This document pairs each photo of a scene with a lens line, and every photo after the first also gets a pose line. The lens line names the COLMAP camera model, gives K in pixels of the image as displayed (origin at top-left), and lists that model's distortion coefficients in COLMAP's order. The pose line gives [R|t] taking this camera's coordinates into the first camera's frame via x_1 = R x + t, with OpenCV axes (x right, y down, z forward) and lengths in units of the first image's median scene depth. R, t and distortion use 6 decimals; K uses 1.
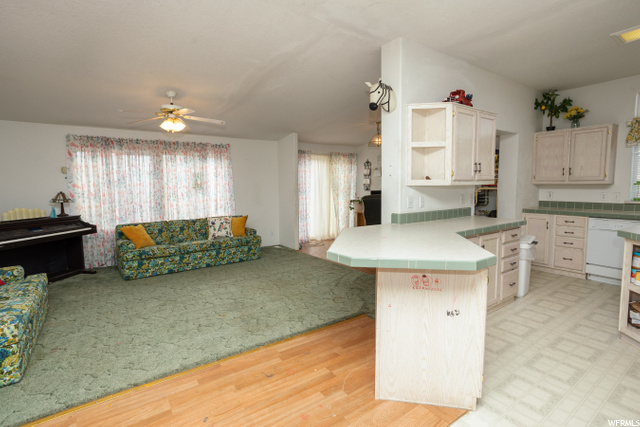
lens RADIAL K [[316.5, 0, 316.5], [0, 316.5, 202.6], [0, 0, 1]] dist [-0.043033, 0.030986]
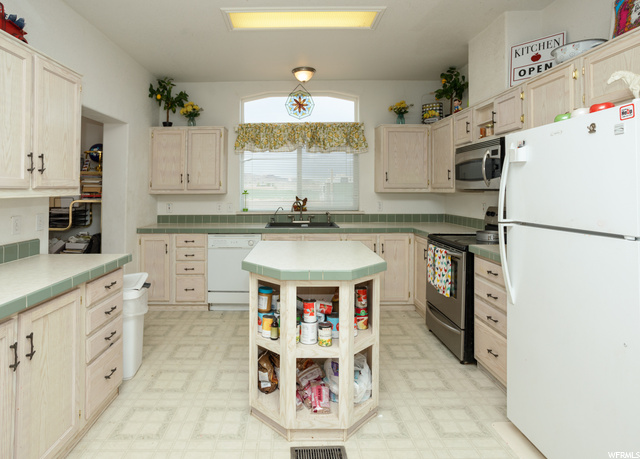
lens RADIAL K [[349.6, 0, 285.3], [0, 349.6, 186.9], [0, 0, 1]] dist [-0.040045, 0.000950]
pose [[0.586494, 0.011632, 0.809870, 0.212322], [0.049165, 0.997542, -0.049932, -0.018519], [-0.808460, 0.069102, 0.584480, 0.249940]]
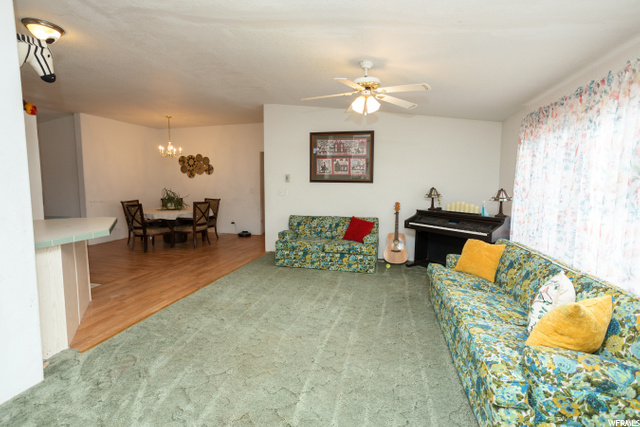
lens RADIAL K [[315.3, 0, 317.1], [0, 315.3, 209.2], [0, 0, 1]] dist [-0.044107, 0.028356]
pose [[-0.768662, 0.064838, -0.636361, 0.119164], [-0.030872, 0.989930, 0.138152, -0.078530], [0.638910, 0.125838, -0.758920, 1.290033]]
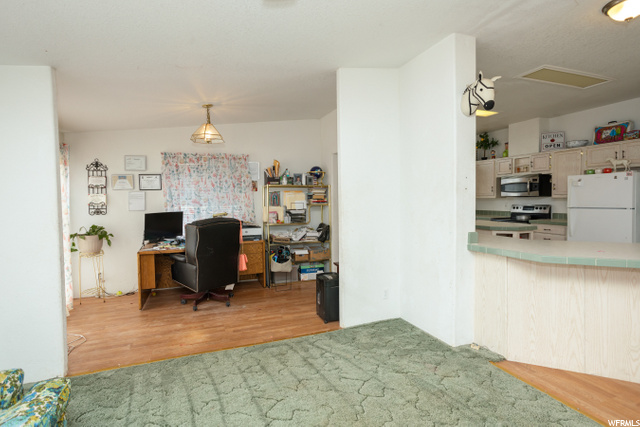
lens RADIAL K [[315.3, 0, 317.1], [0, 315.3, 209.2], [0, 0, 1]] dist [-0.044107, 0.028356]
pose [[0.242660, -0.029285, 0.969669, -0.473136], [0.068136, 0.997590, 0.013078, -0.047992], [-0.967716, 0.062896, 0.244071, 0.818127]]
